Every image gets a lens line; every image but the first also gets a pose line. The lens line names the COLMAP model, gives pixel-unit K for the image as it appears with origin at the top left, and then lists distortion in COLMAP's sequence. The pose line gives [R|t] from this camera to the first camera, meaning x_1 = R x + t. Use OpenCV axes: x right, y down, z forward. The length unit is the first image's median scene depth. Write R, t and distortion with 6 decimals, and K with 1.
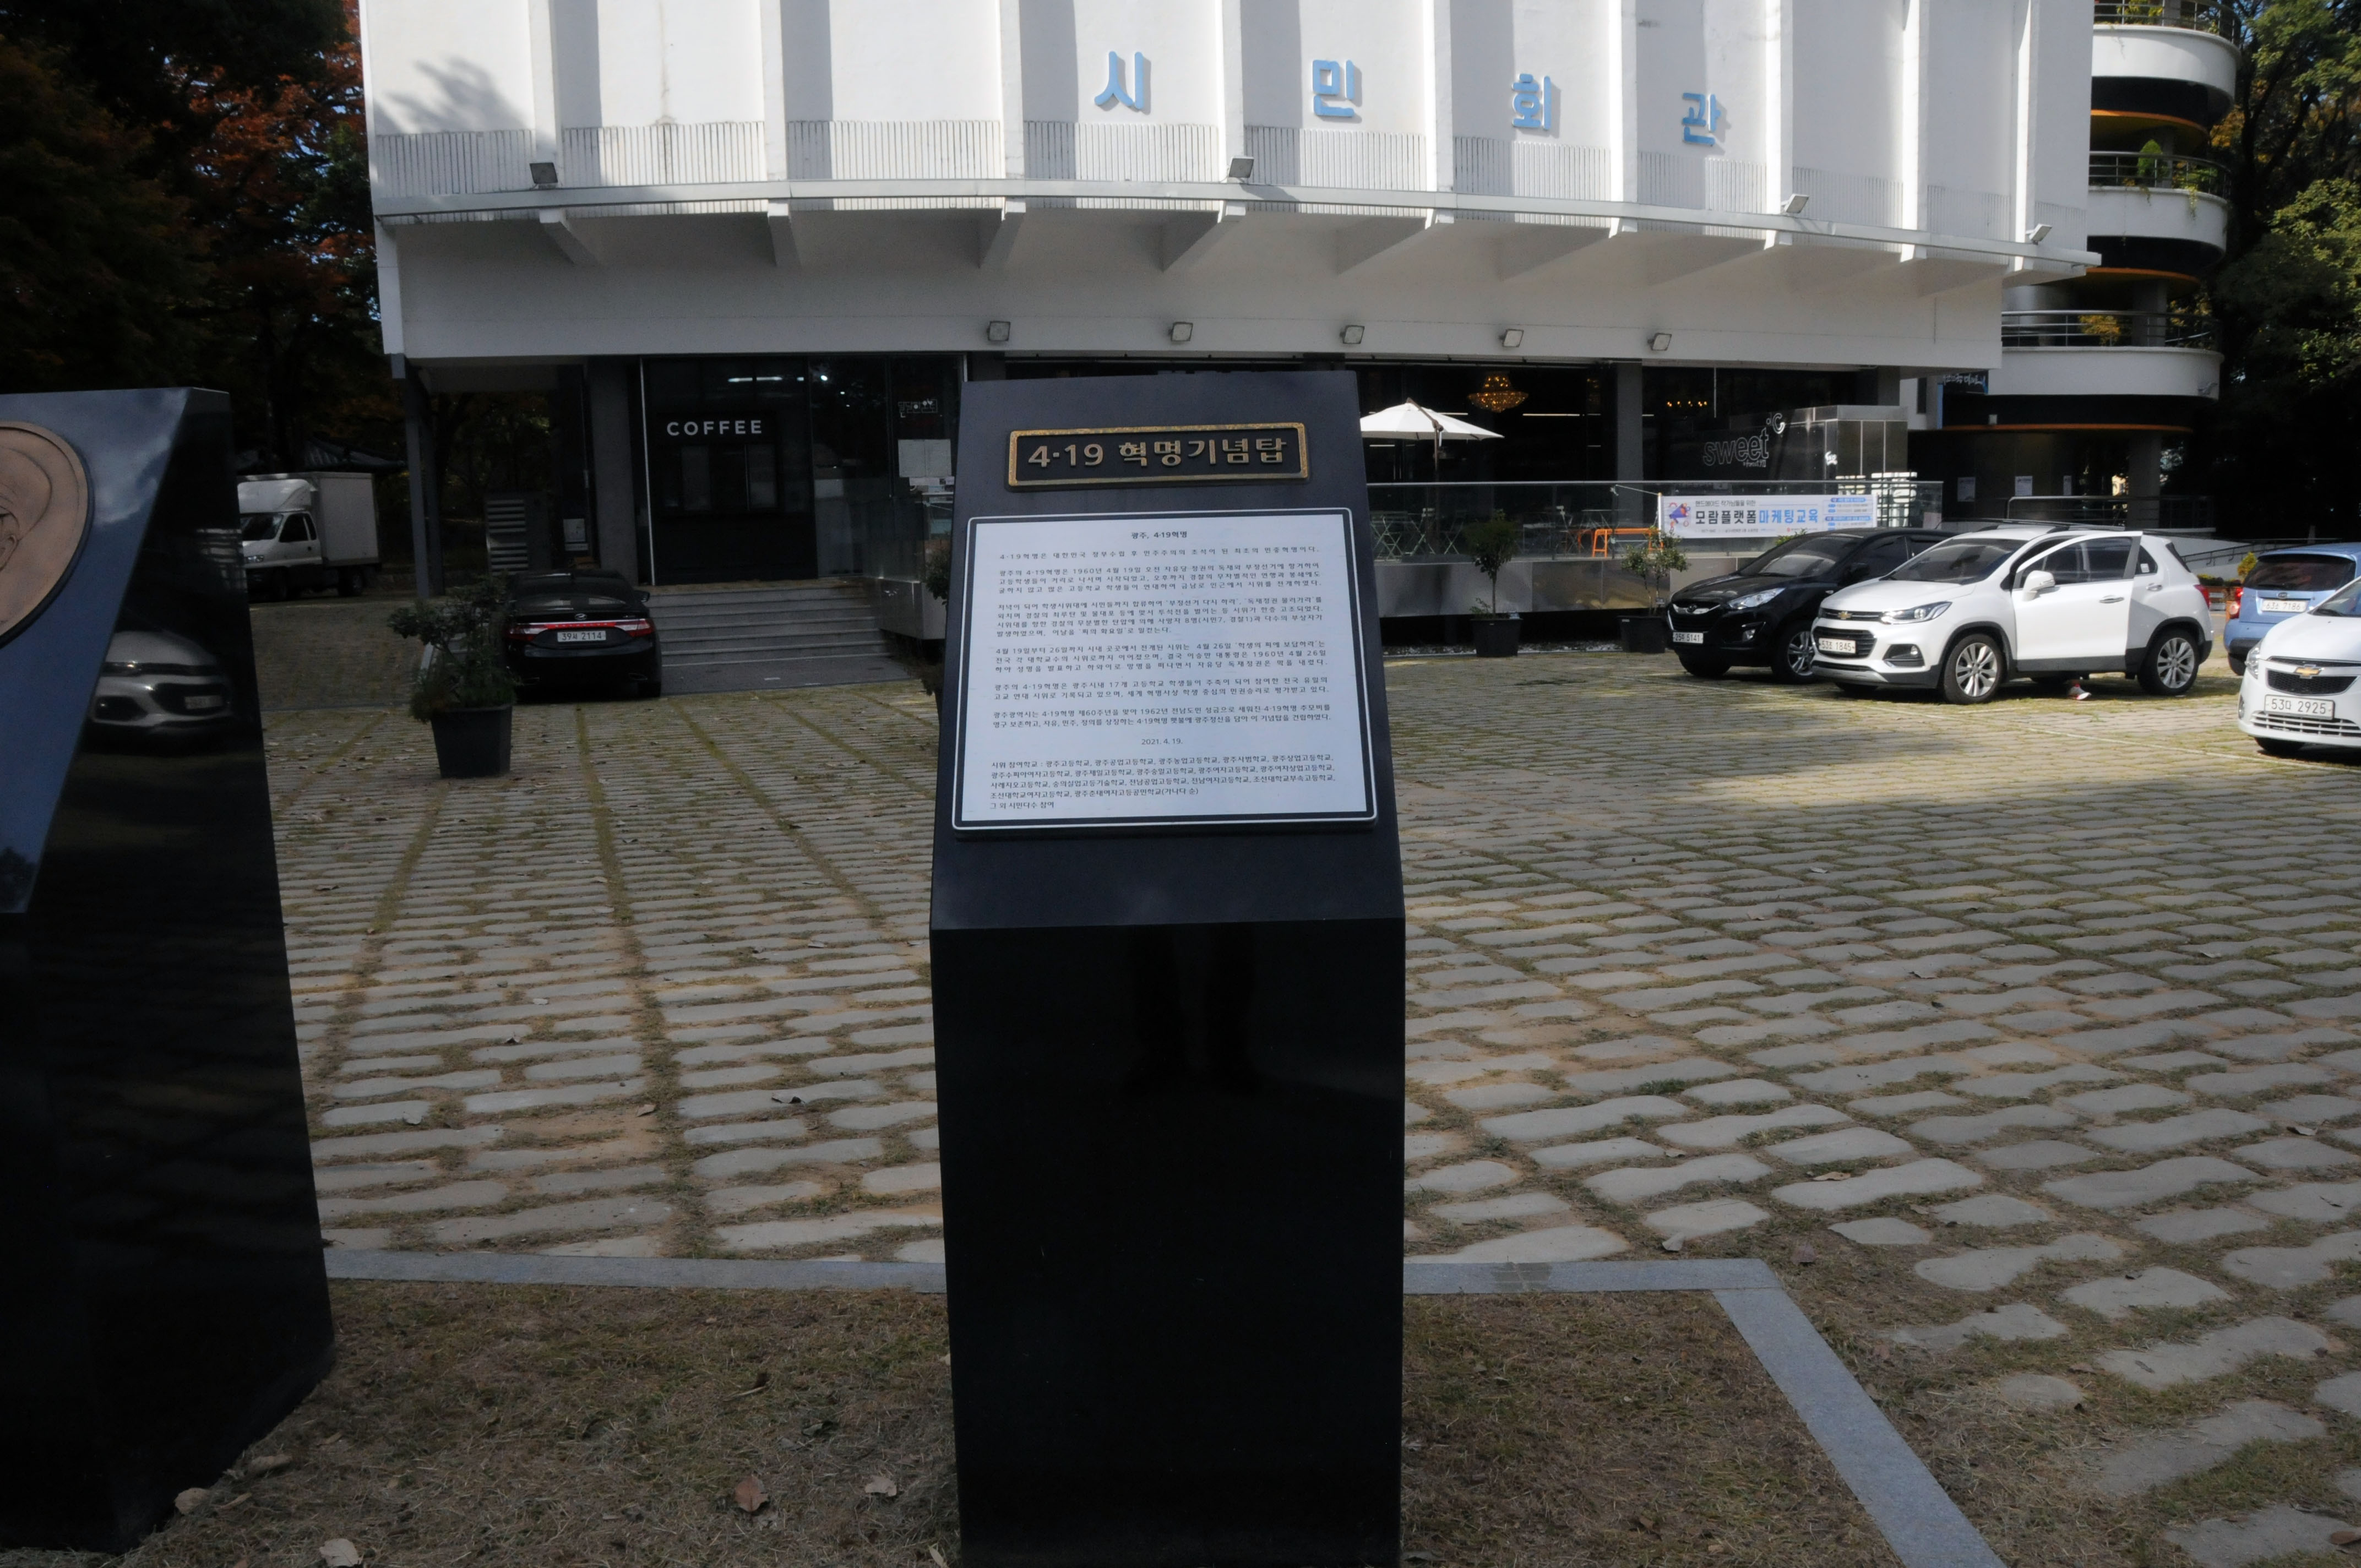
lens RADIAL K [[1846.8, 0, 1152.2], [0, 1846.8, 853.1], [0, 0, 1]] dist [-0.169222, 0.121917]
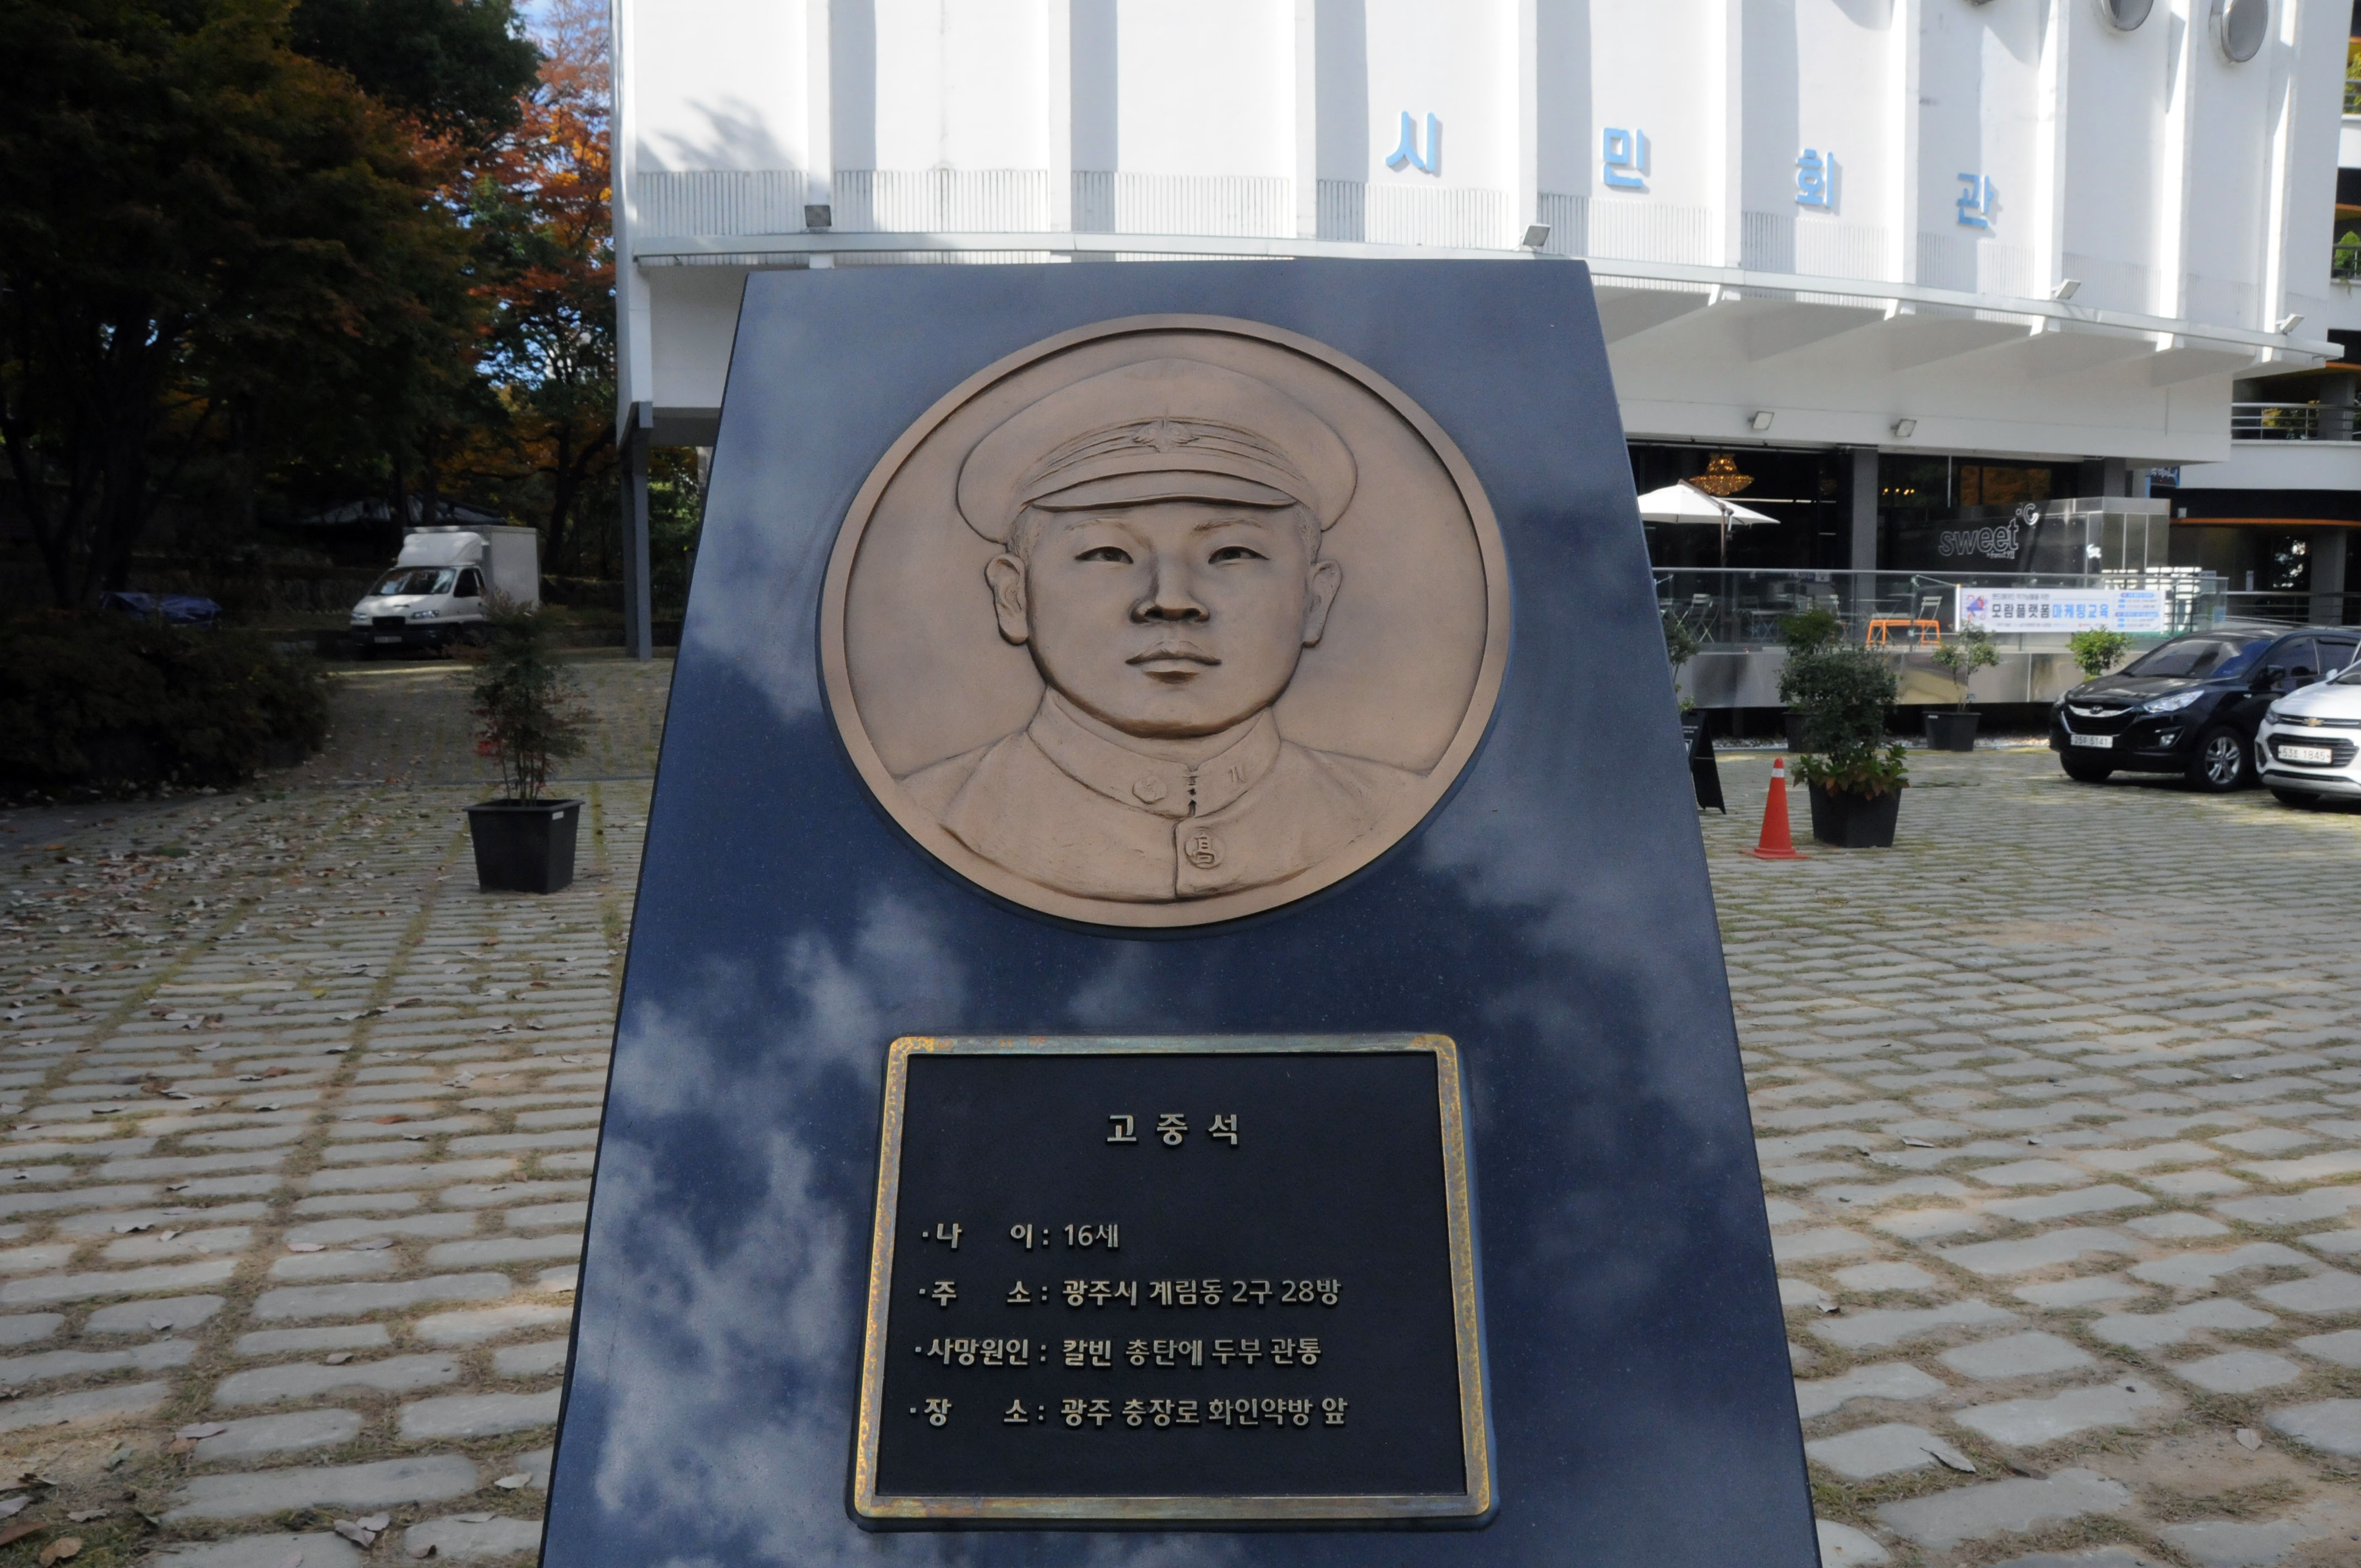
lens RADIAL K [[1842.5, 0, 1147.4], [0, 1842.5, 843.0], [0, 0, 1]] dist [-0.181122, 0.130967]
pose [[0.999718, 0.021420, -0.010207, -0.133223], [-0.021853, 0.998776, -0.044365, -0.009967], [0.009244, 0.044575, 0.998963, 0.056701]]
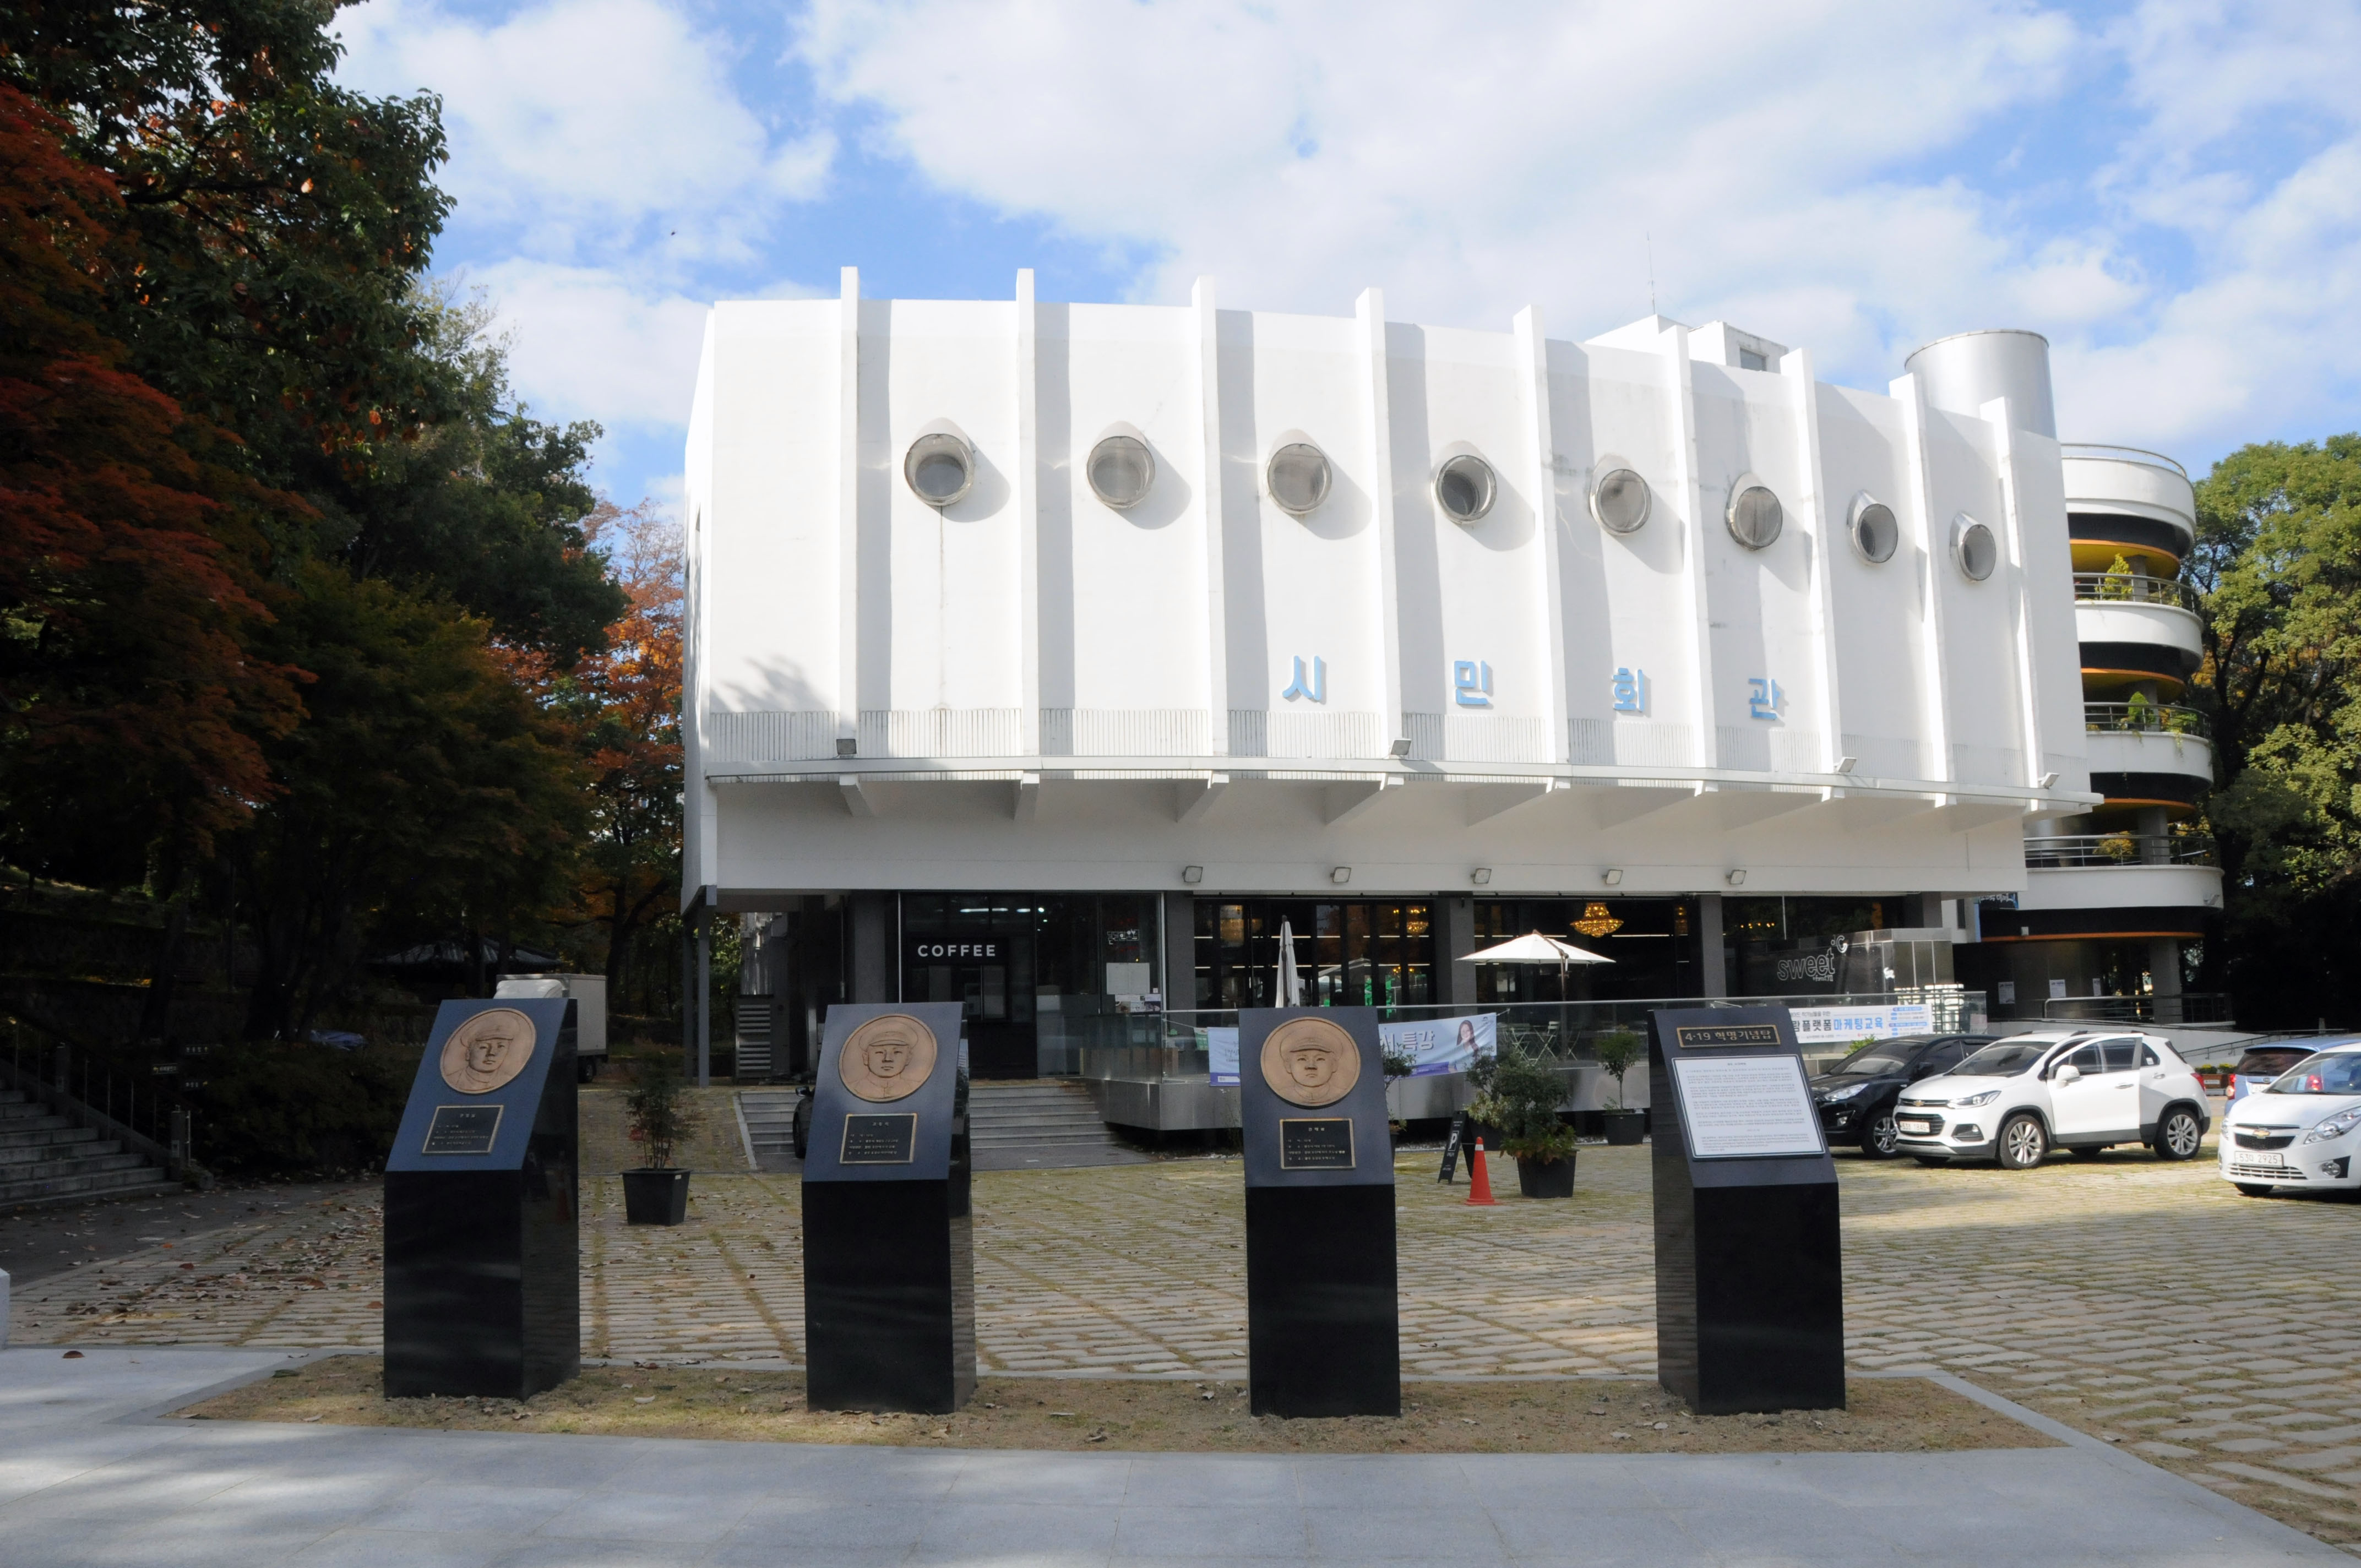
lens RADIAL K [[1846.8, 0, 1152.2], [0, 1846.8, 853.1], [0, 0, 1]] dist [-0.169222, 0.121917]
pose [[0.999675, 0.003352, -0.025266, -0.084272], [-0.010005, 0.963345, -0.268078, 0.028715], [0.023441, 0.268243, 0.963066, -0.189381]]
